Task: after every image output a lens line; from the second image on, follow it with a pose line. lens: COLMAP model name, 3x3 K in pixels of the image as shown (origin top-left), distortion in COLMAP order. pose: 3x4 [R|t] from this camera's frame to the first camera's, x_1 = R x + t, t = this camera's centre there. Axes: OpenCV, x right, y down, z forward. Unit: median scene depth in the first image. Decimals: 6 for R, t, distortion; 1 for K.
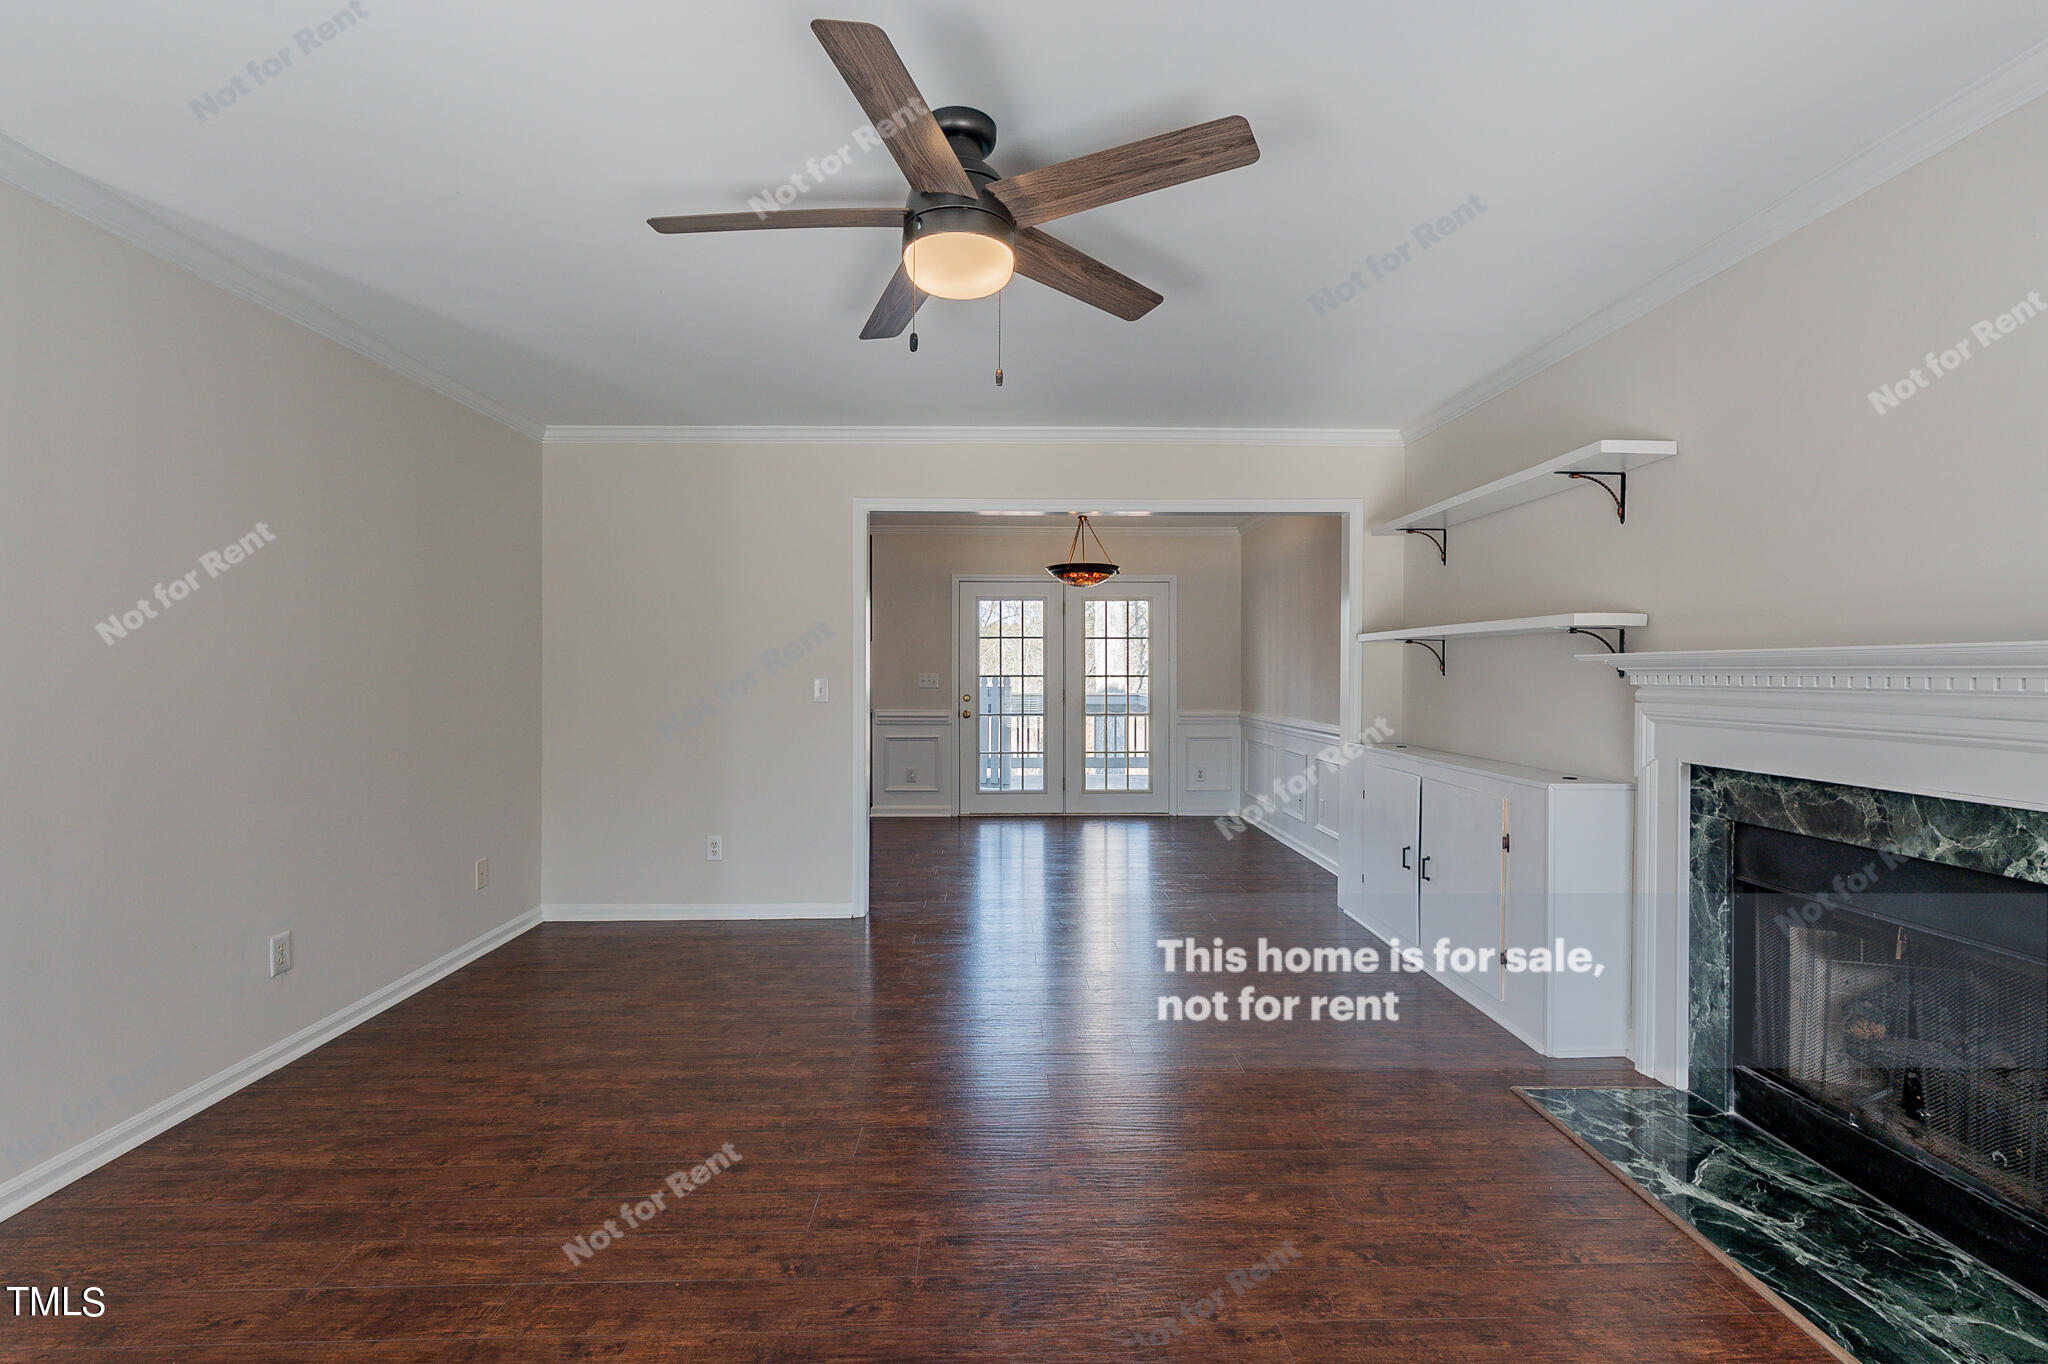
lens RADIAL K [[966.0, 0, 1023.2], [0, 966.0, 682.3], [0, 0, 1]] dist [-0.002329, -0.000101]
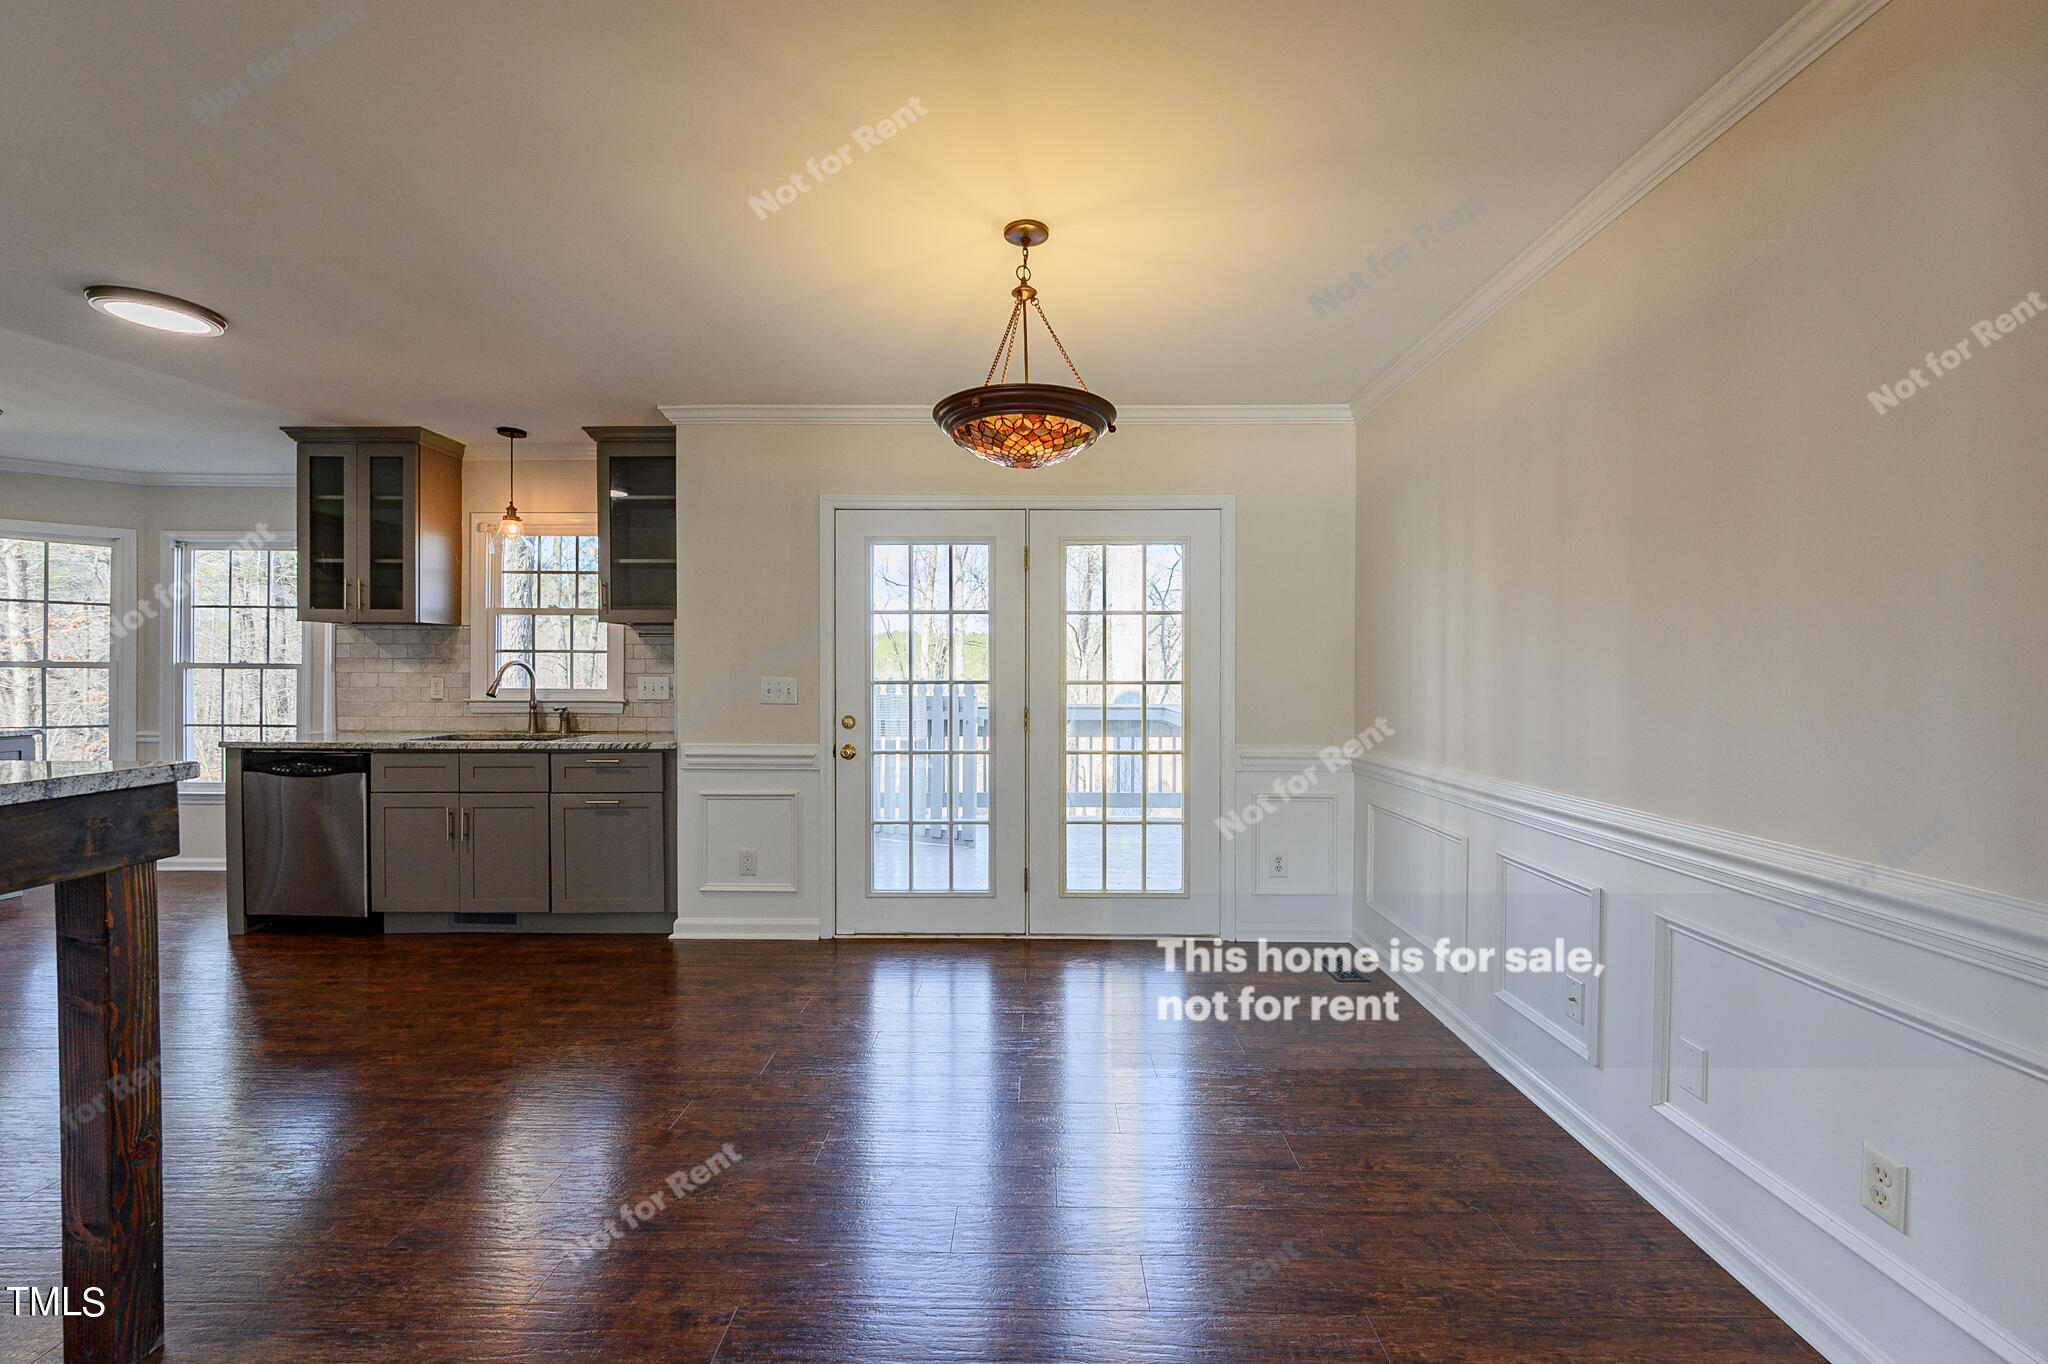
lens RADIAL K [[818.8, 0, 1031.2], [0, 818.8, 679.6], [0, 0, 1]] dist [-0.001373, -0.000454]
pose [[0.999184, 0.002030, -0.040344, 0.056511], [-0.001987, 0.999997, 0.001115, -0.007693], [0.040346, -0.001034, 0.999185, 0.484333]]
